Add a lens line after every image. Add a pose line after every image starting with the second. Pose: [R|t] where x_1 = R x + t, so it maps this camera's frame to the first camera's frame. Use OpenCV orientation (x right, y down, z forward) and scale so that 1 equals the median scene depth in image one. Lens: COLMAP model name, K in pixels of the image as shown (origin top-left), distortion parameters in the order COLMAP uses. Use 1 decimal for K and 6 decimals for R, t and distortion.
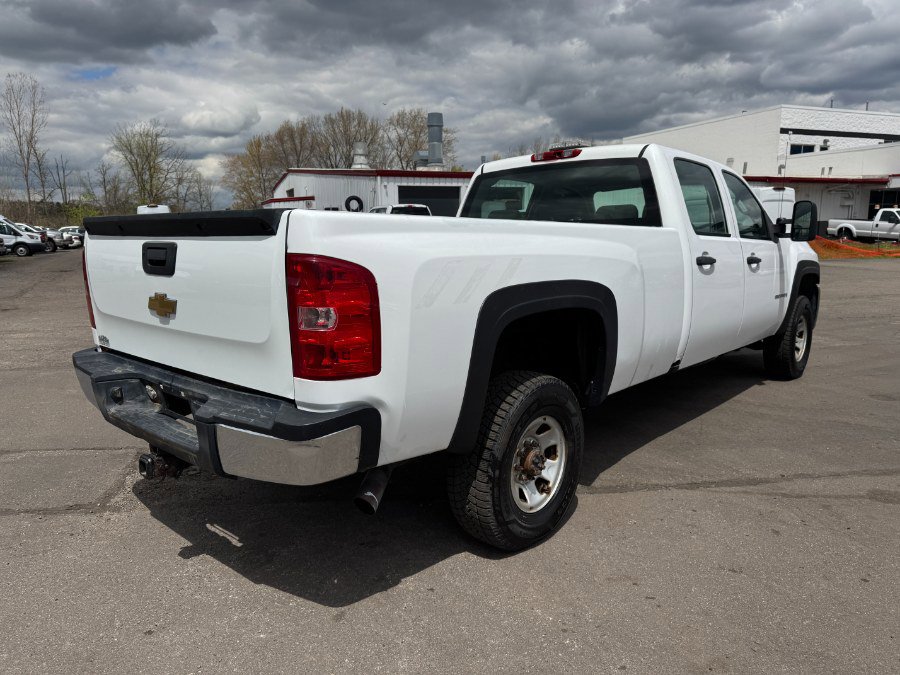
lens RADIAL K [[629.4, 0, 464.9], [0, 629.4, 341.2], [0, 0, 1]] dist [0.041761, -0.042939]
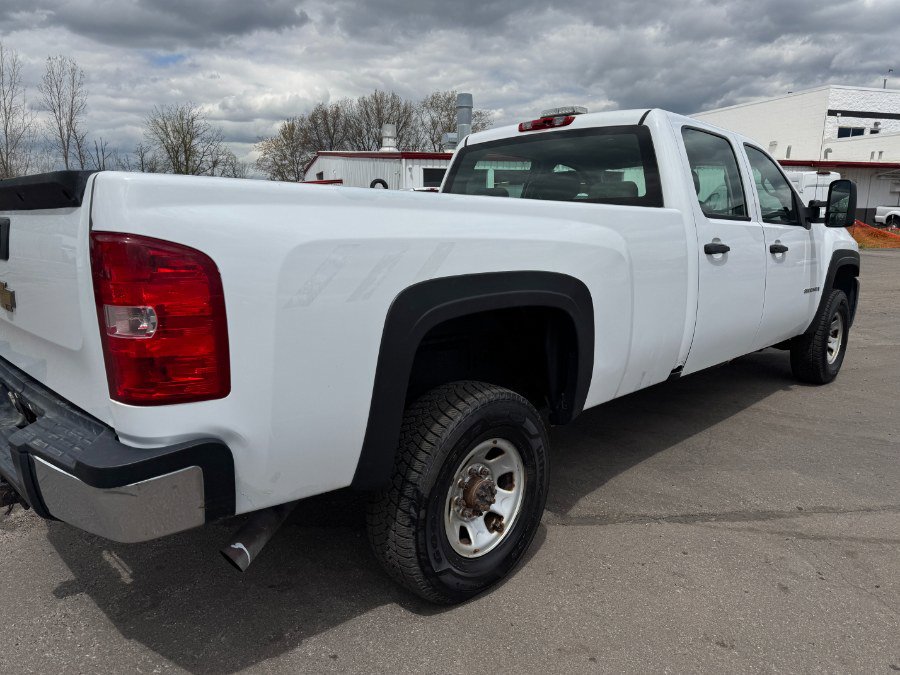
lens RADIAL K [[629.4, 0, 463.4], [0, 629.4, 337.7], [0, 0, 1]] dist [0.041761, -0.042939]
pose [[0.998326, 0.018664, -0.054740, 0.117897], [-0.017696, 0.999679, 0.018116, -0.022817], [0.055061, -0.017117, 0.998336, 0.176034]]
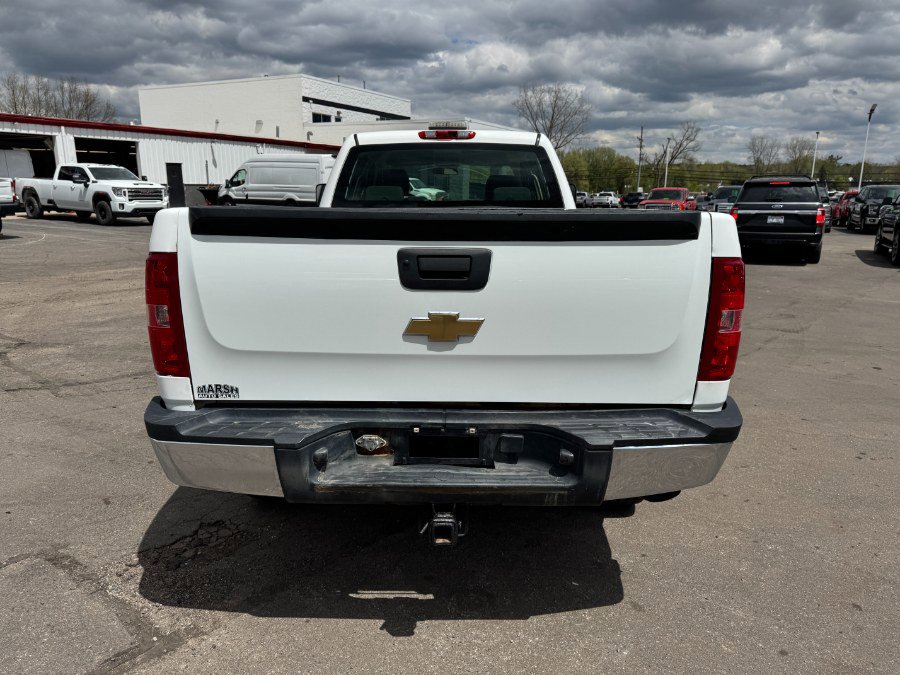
lens RADIAL K [[629.4, 0, 446.9], [0, 629.4, 336.9], [0, 0, 1]] dist [0.041761, -0.042939]
pose [[0.756867, -0.135897, 0.639284, -0.778252], [0.100321, 0.990708, 0.091829, -0.092653], [-0.645823, -0.005368, 0.763468, 0.317439]]
